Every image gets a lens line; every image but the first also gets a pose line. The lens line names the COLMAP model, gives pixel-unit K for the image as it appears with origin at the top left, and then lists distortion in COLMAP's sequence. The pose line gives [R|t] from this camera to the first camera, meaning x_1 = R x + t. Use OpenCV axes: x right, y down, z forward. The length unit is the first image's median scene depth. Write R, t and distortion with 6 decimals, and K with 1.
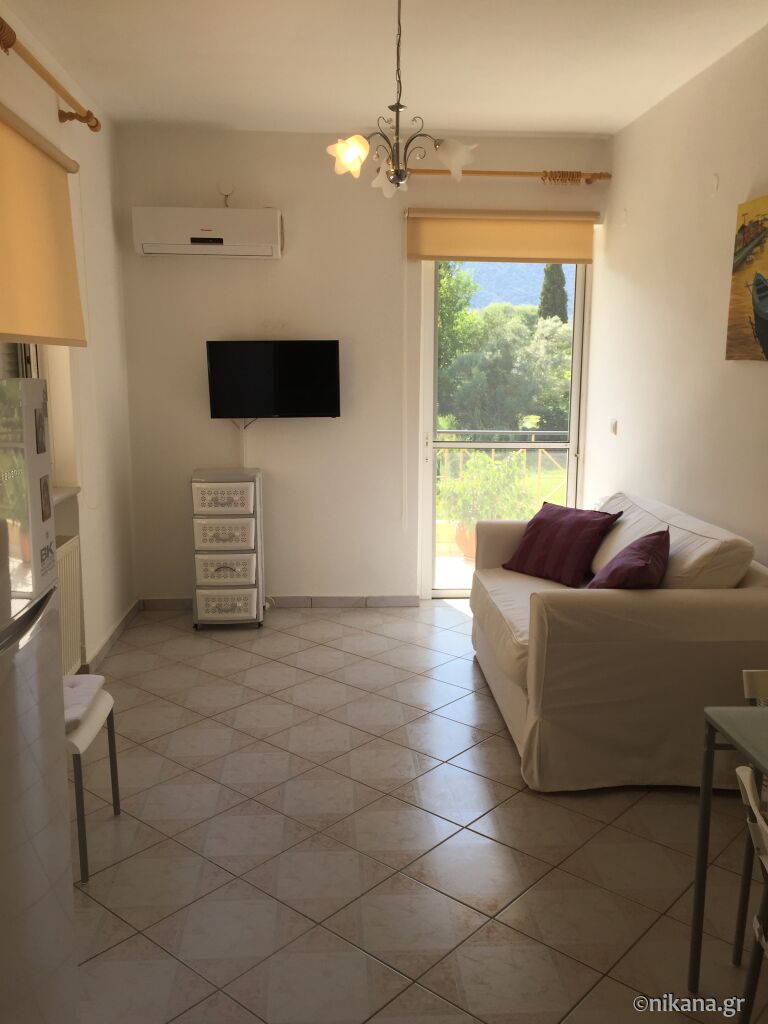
lens RADIAL K [[861.2, 0, 389.8], [0, 861.2, 513.6], [0, 0, 1]] dist [0.009728, -0.034171]
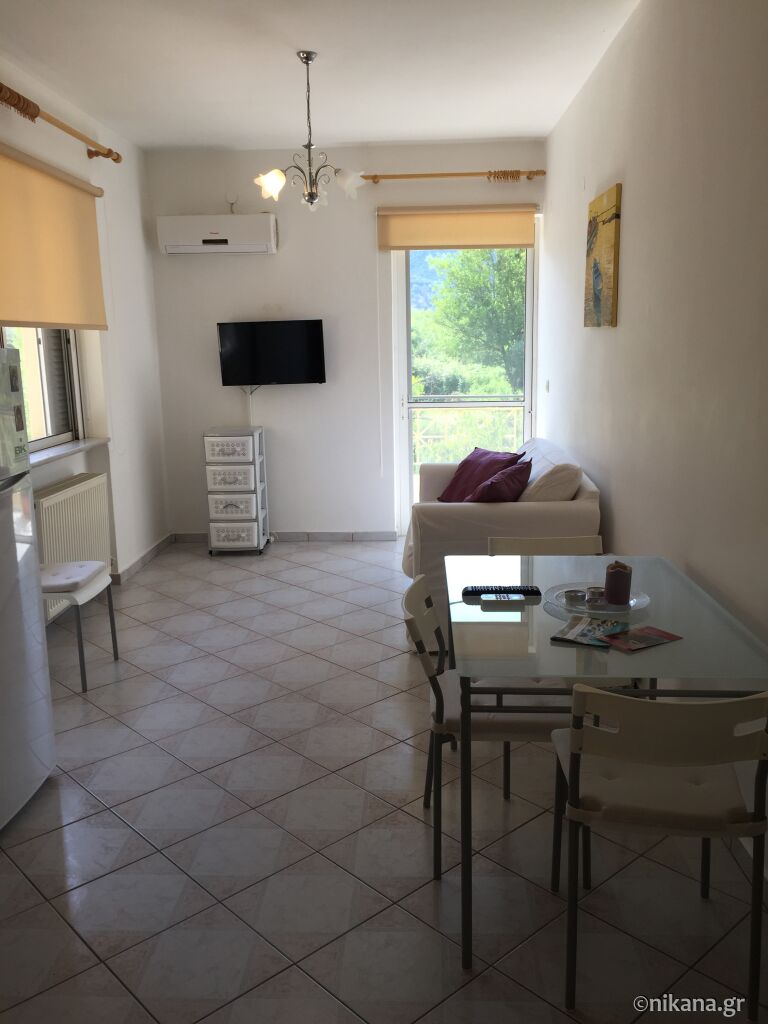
lens RADIAL K [[861.2, 0, 382.1], [0, 861.2, 517.9], [0, 0, 1]] dist [0.009728, -0.034171]
pose [[0.992462, -0.000457, -0.122555, 0.179425], [0.004194, 0.999534, 0.030233, 0.044539], [0.122484, -0.030519, 0.992001, -0.214407]]
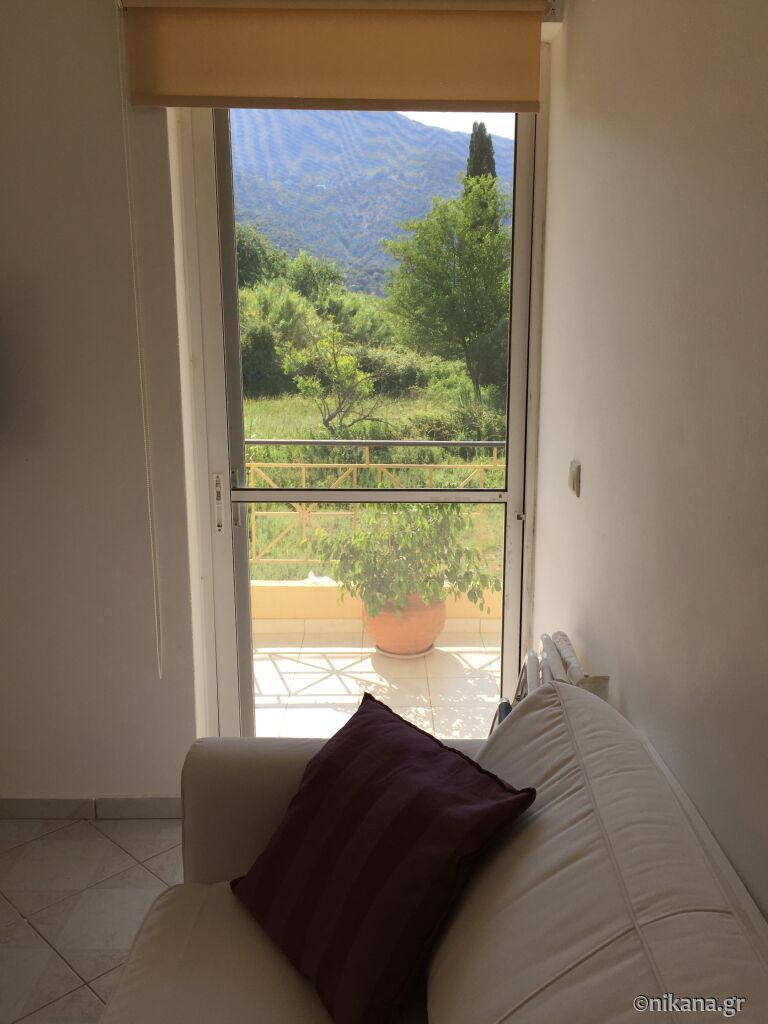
lens RADIAL K [[861.2, 0, 421.8], [0, 861.2, 504.3], [0, 0, 1]] dist [0.009728, -0.034171]
pose [[0.999483, 0.002900, -0.032022, 0.197017], [-0.002006, 0.999608, 0.027909, -0.099468], [0.032090, -0.027830, 0.999097, 0.561481]]
